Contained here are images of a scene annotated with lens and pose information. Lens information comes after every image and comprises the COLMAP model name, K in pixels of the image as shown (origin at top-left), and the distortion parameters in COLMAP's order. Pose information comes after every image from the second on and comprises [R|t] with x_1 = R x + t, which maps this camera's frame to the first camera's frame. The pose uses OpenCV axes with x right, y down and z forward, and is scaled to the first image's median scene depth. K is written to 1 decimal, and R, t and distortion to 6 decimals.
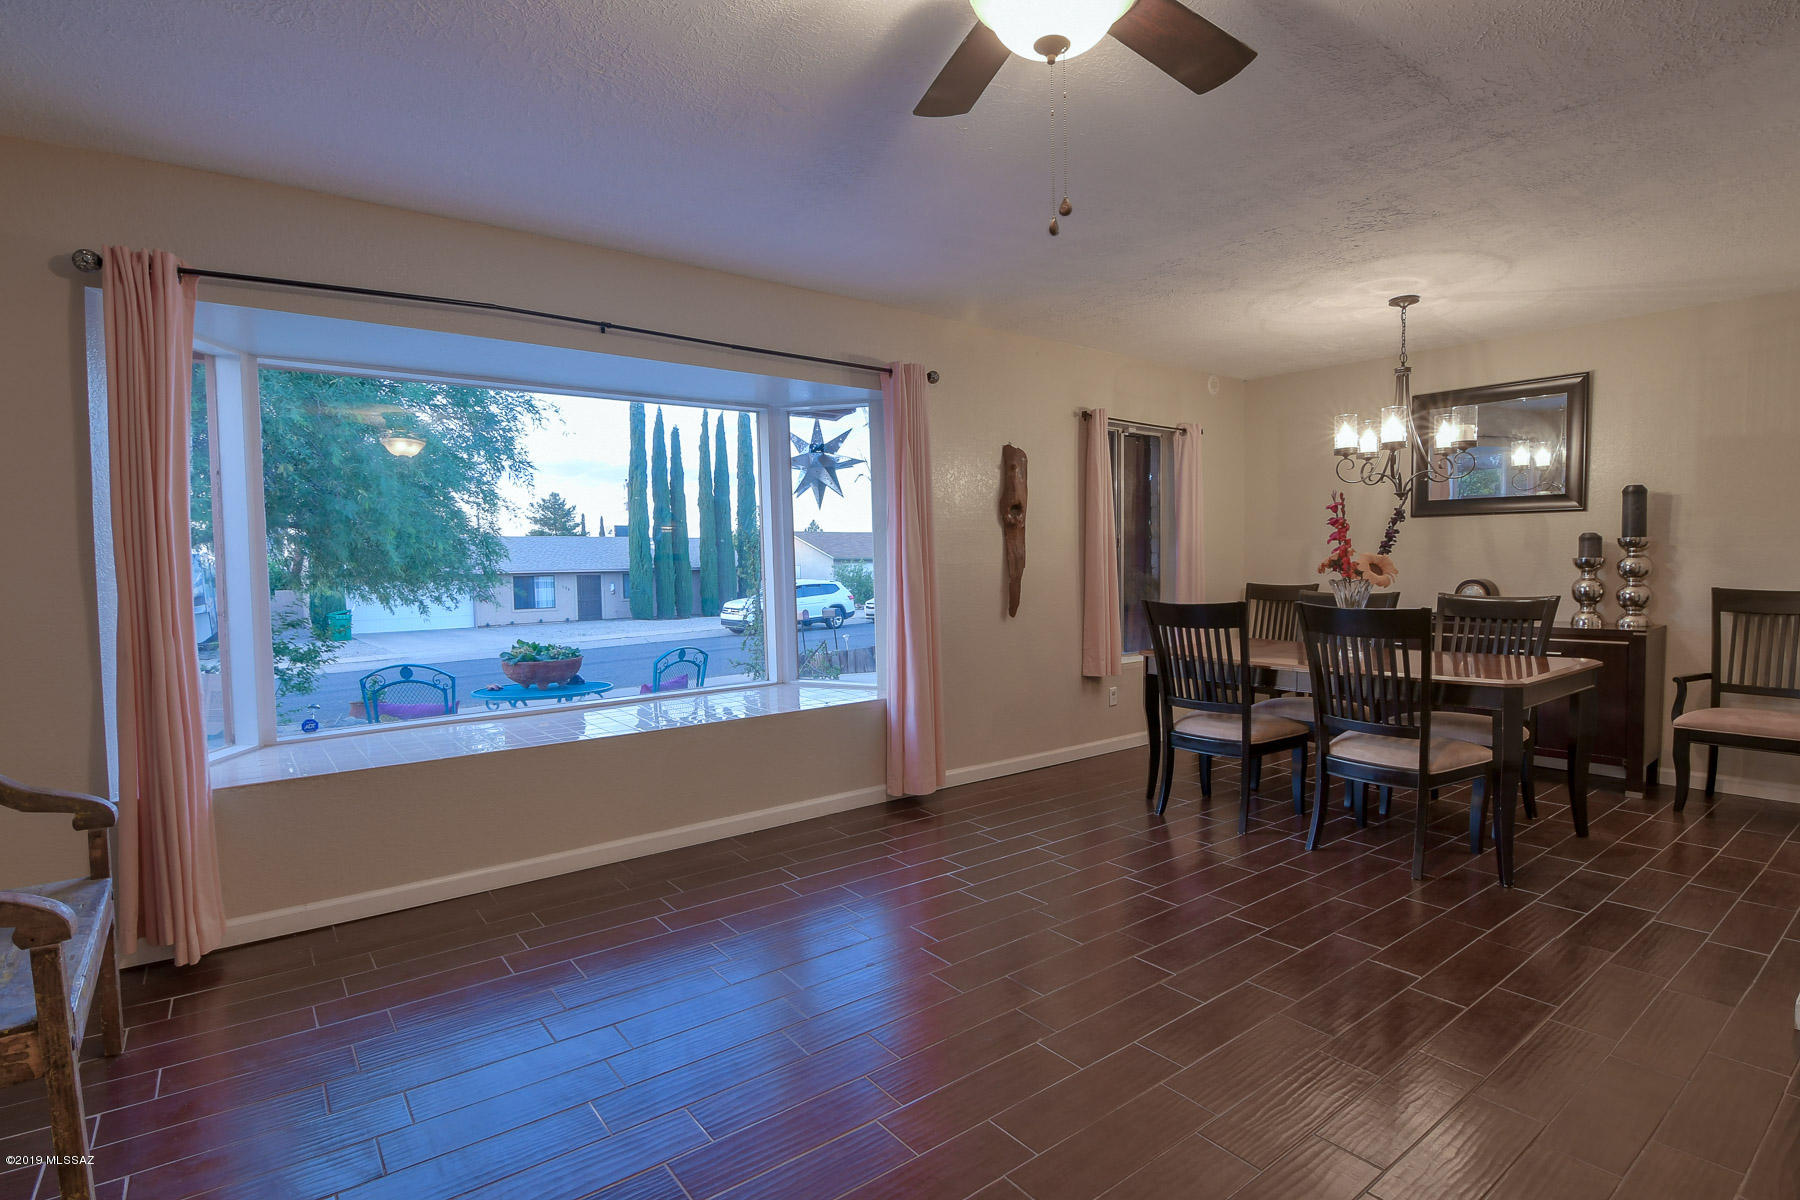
lens RADIAL K [[877.4, 0, 886.6], [0, 877.4, 614.8], [0, 0, 1]] dist [-0.000179, -0.012838]
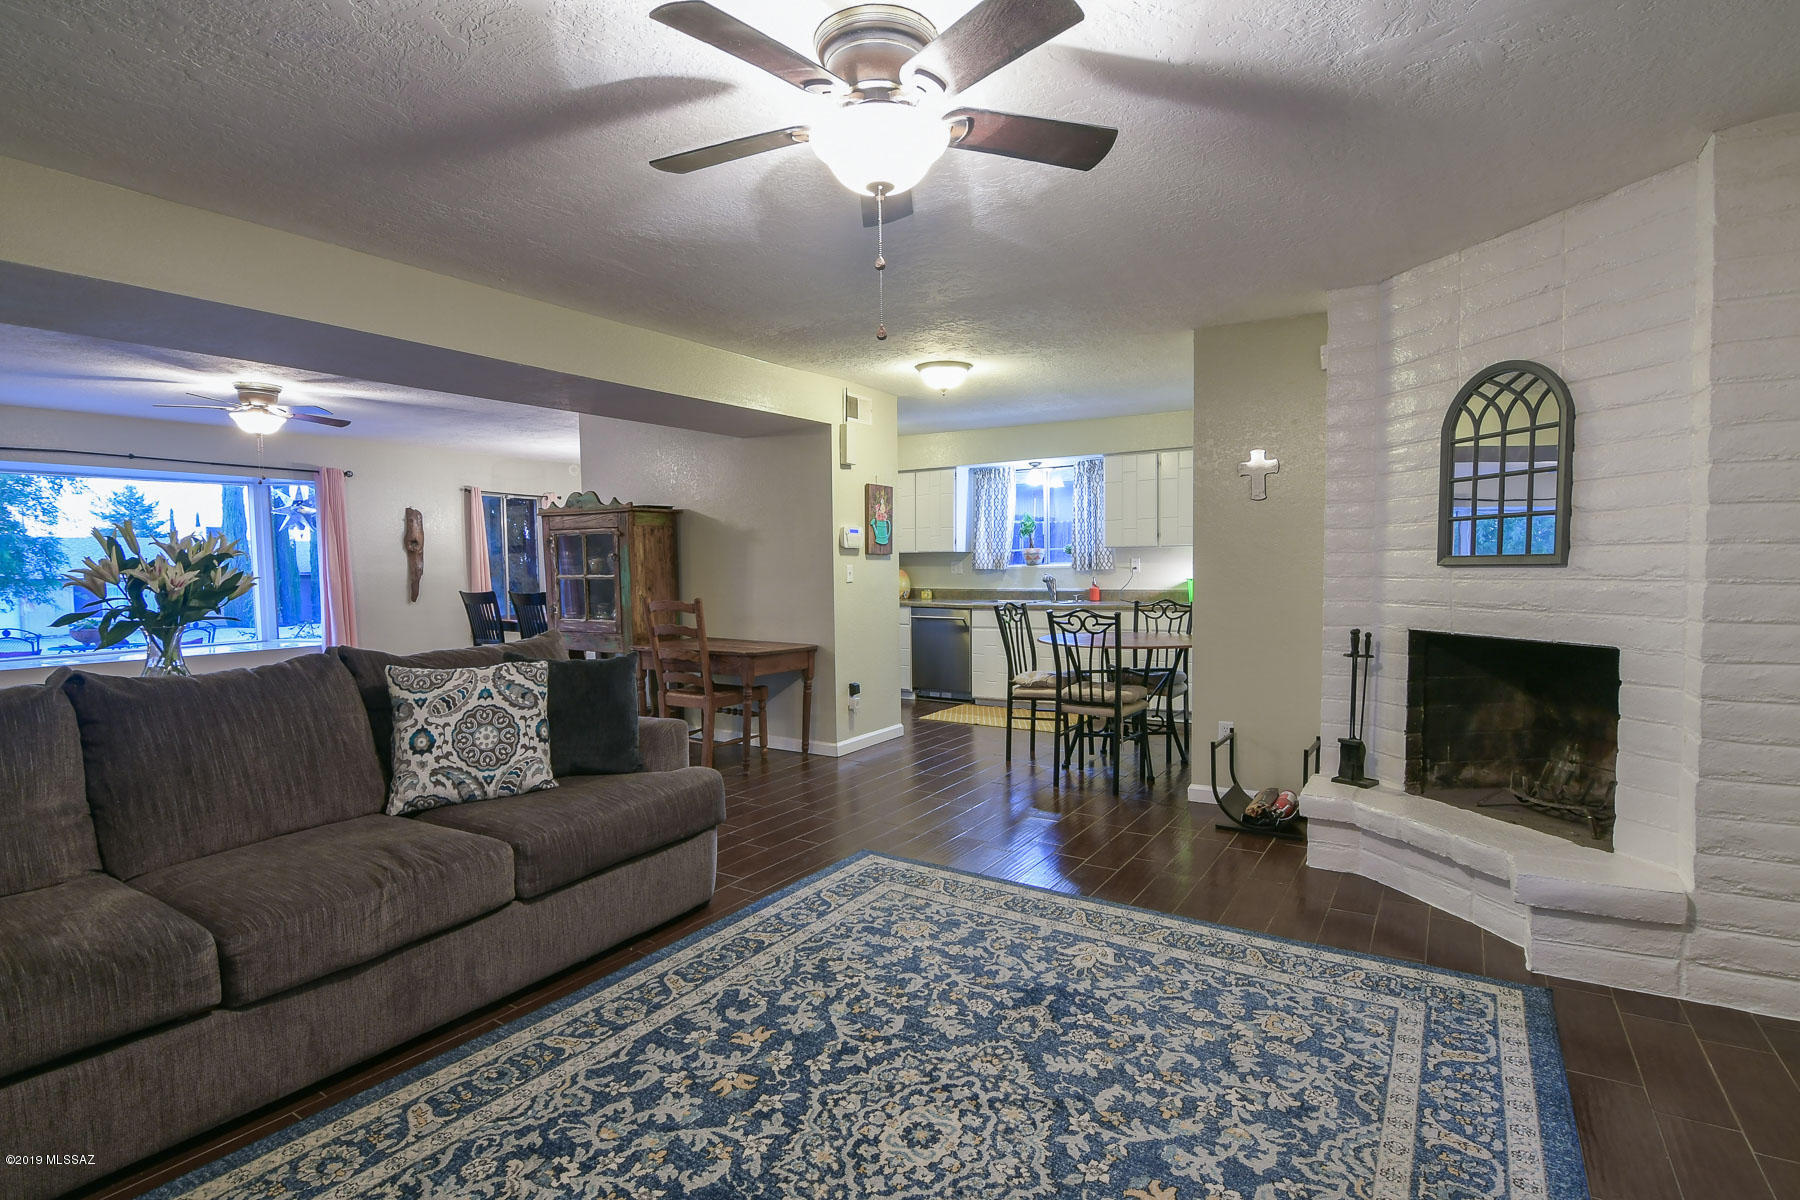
lens RADIAL K [[877.4, 0, 886.6], [0, 877.4, 614.8], [0, 0, 1]] dist [-0.000179, -0.012838]
pose [[0.939092, -0.013576, 0.343397, 0.442302], [0.015759, 0.999869, -0.003568, 0.052261], [-0.343304, 0.008762, 0.939183, -1.057345]]
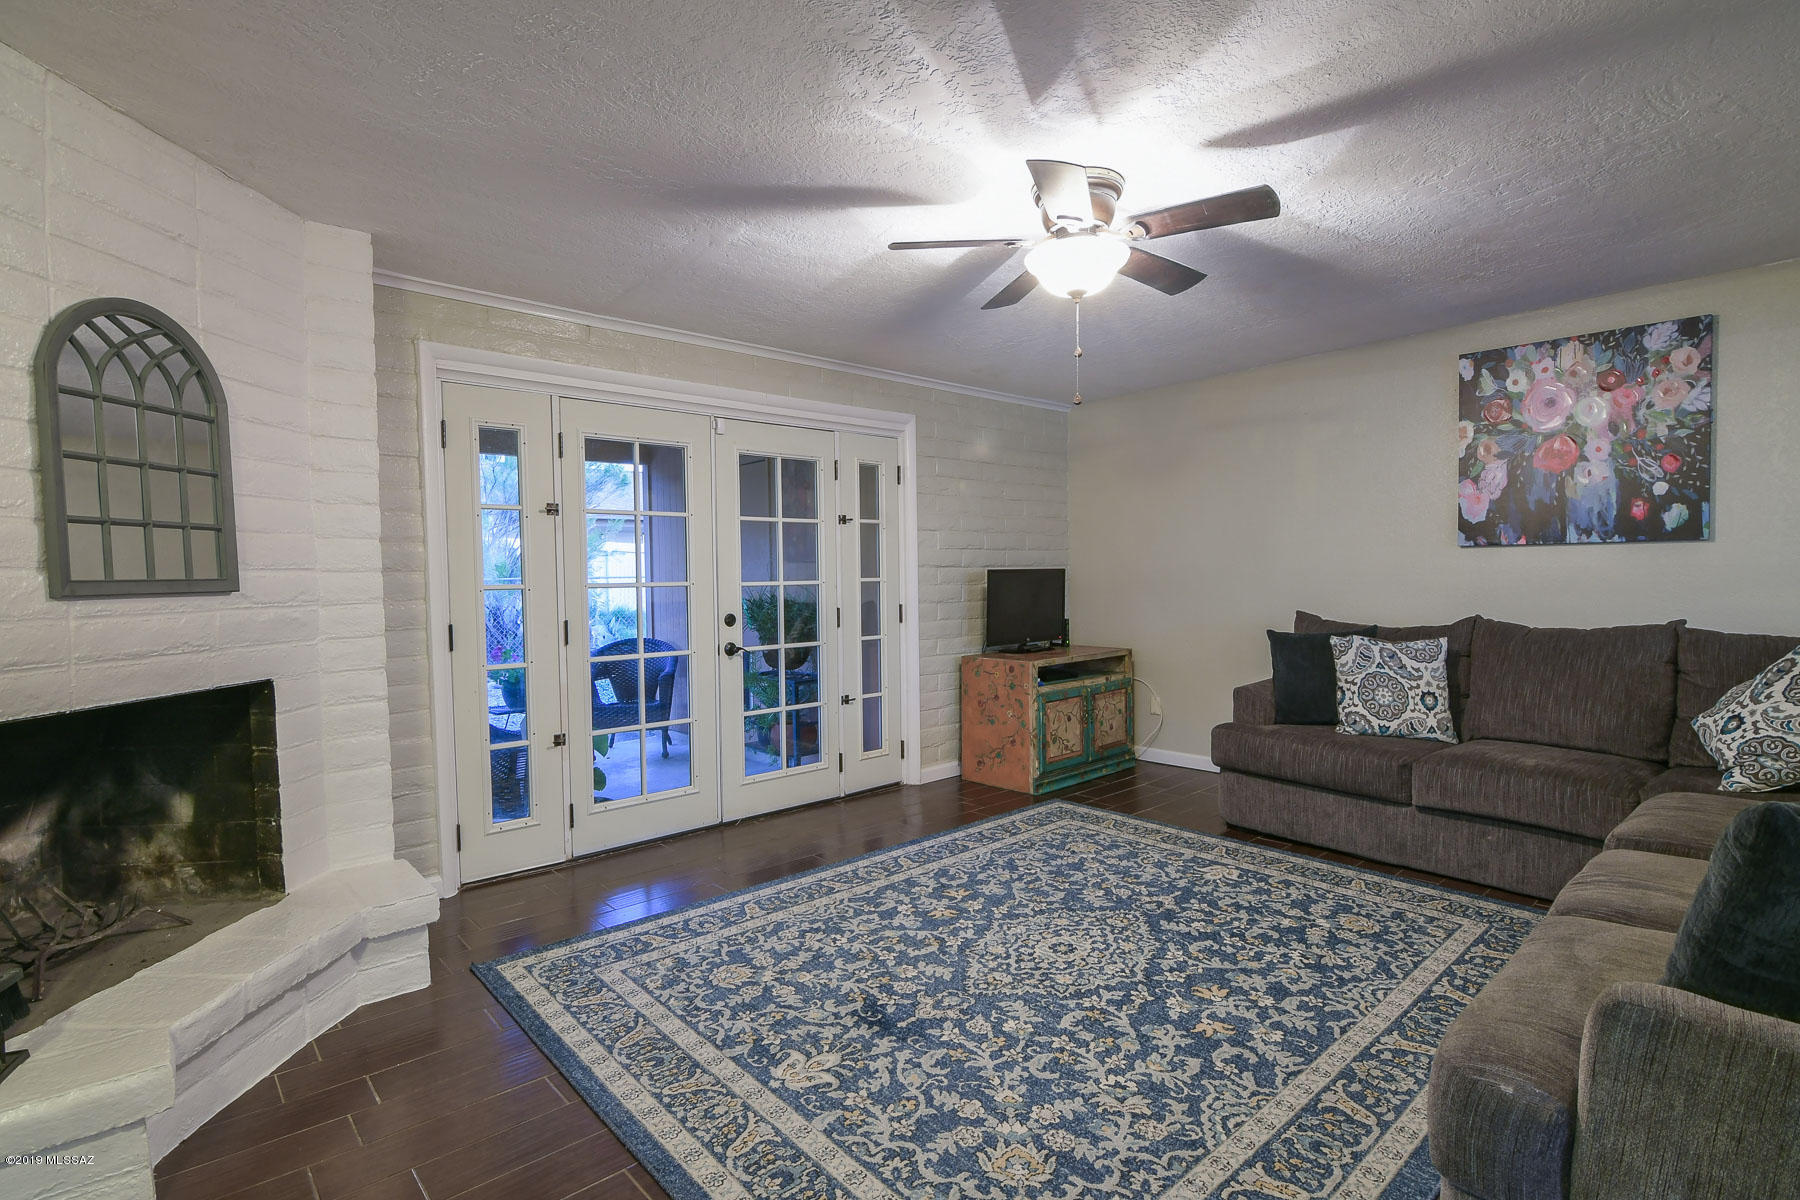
lens RADIAL K [[877.4, 0, 886.6], [0, 877.4, 614.8], [0, 0, 1]] dist [-0.000179, -0.012838]
pose [[-0.996094, 0.033837, -0.081559, 0.745263], [0.025348, 0.994362, 0.102967, -0.004656], [0.084584, 0.100497, -0.991335, -0.144539]]
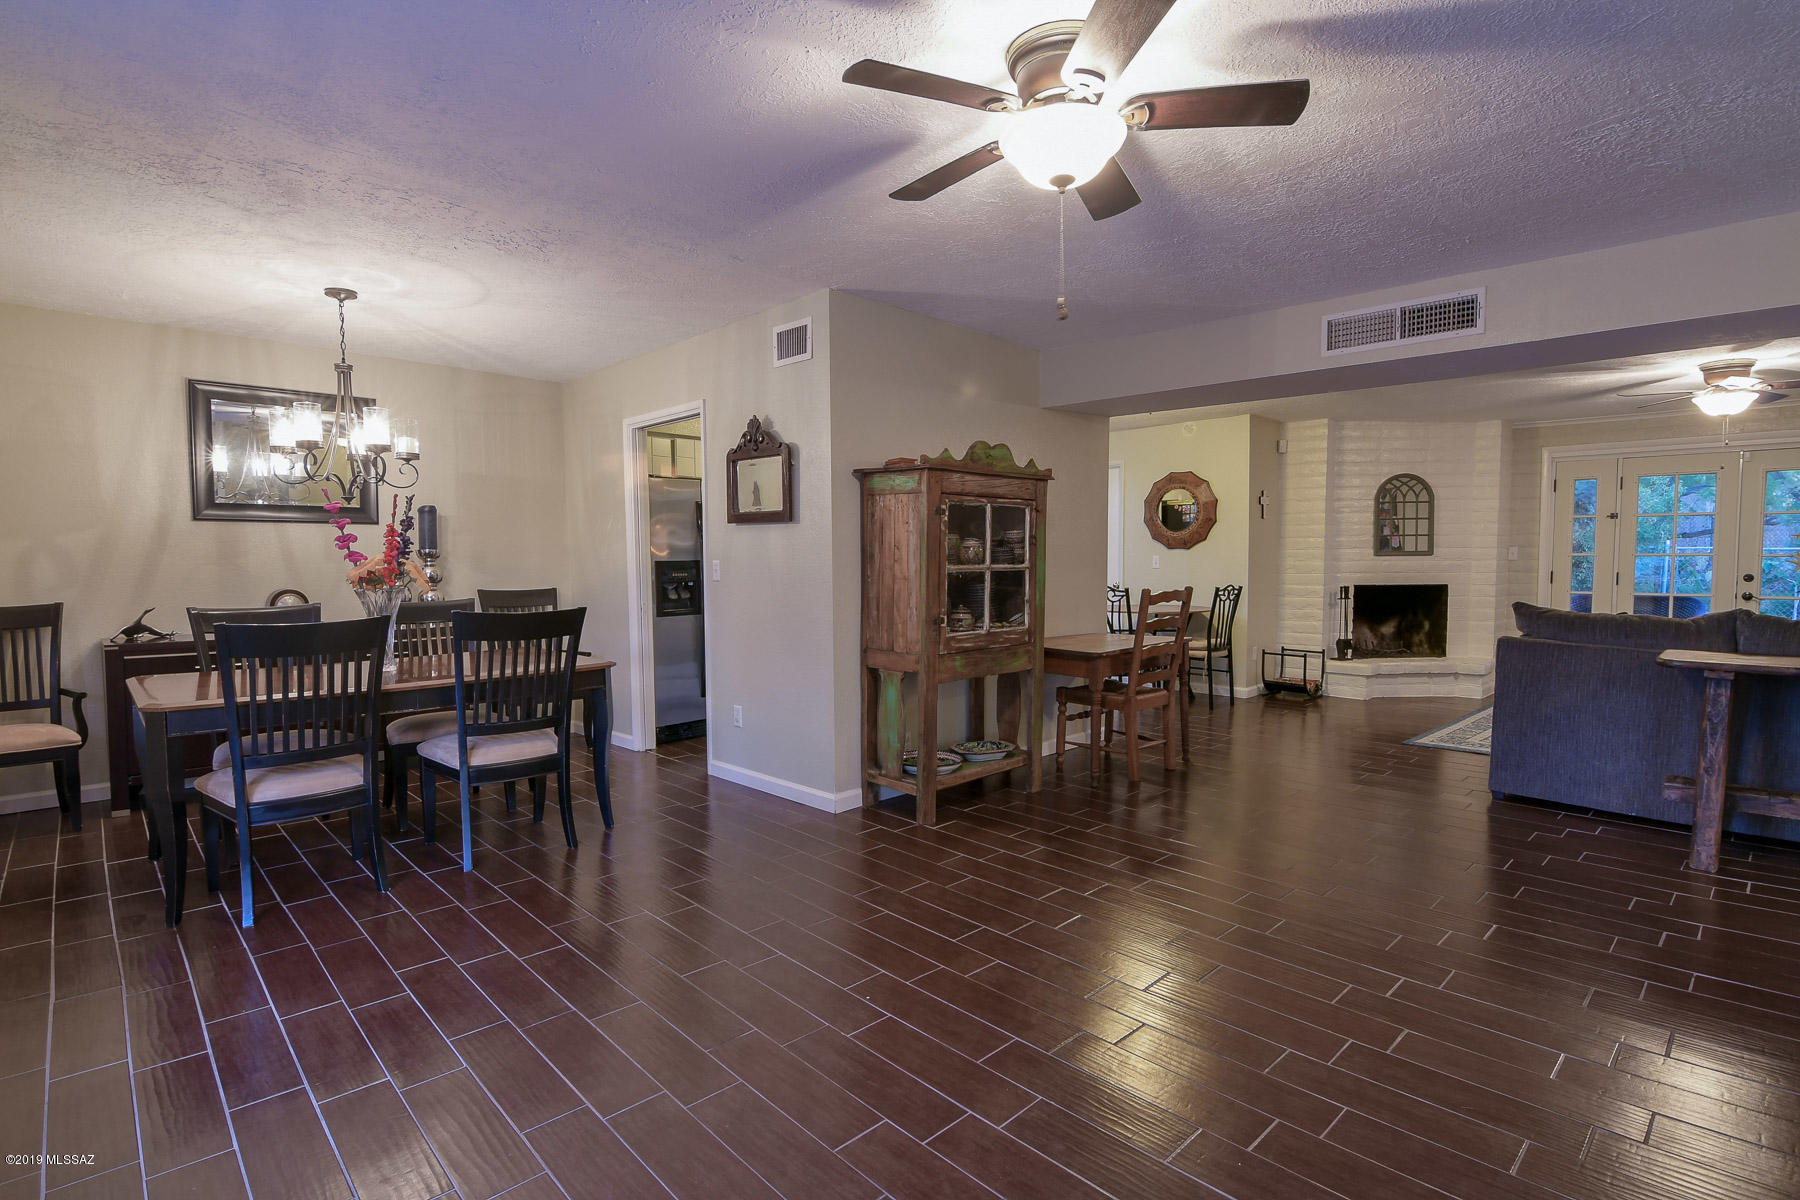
lens RADIAL K [[877.4, 0, 886.6], [0, 877.4, 614.8], [0, 0, 1]] dist [-0.000179, -0.012838]
pose [[-0.111524, -0.047945, 0.992604, -0.384746], [0.067479, 0.996165, 0.055699, -0.022774], [-0.991468, 0.073192, -0.107861, 0.484004]]
